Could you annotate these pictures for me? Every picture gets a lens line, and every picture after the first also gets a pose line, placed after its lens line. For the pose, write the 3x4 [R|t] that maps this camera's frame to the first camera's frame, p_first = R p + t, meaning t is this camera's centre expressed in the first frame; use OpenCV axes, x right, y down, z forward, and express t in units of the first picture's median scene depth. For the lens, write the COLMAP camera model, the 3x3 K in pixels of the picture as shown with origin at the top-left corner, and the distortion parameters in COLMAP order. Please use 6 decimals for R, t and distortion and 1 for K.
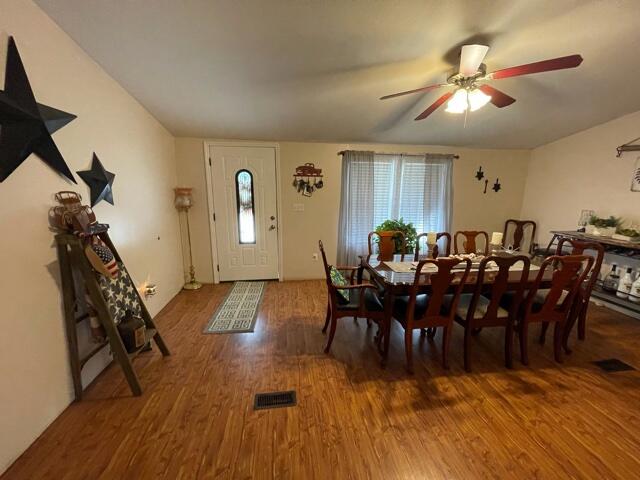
lens RADIAL K [[258.7, 0, 318.6], [0, 258.7, 240.0], [0, 0, 1]] dist [-0.000146, 0.000008]
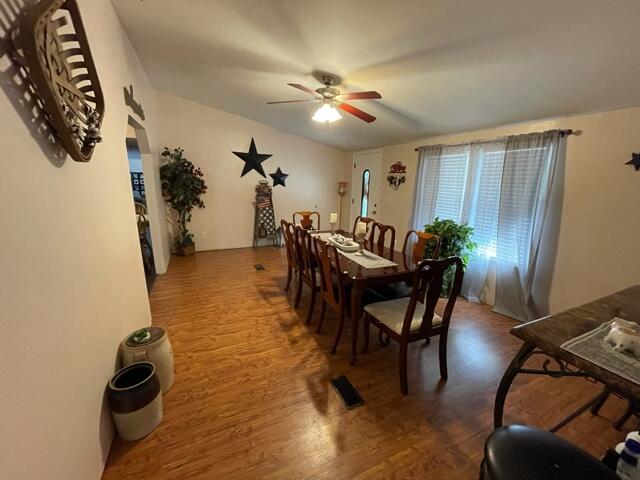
lens RADIAL K [[258.7, 0, 318.6], [0, 258.7, 240.0], [0, 0, 1]] dist [-0.000146, 0.000008]
pose [[0.286461, 0.213504, -0.934000, 1.338597], [-0.214732, 0.964362, 0.154585, -0.071762], [0.933718, 0.156277, 0.322099, 0.428833]]
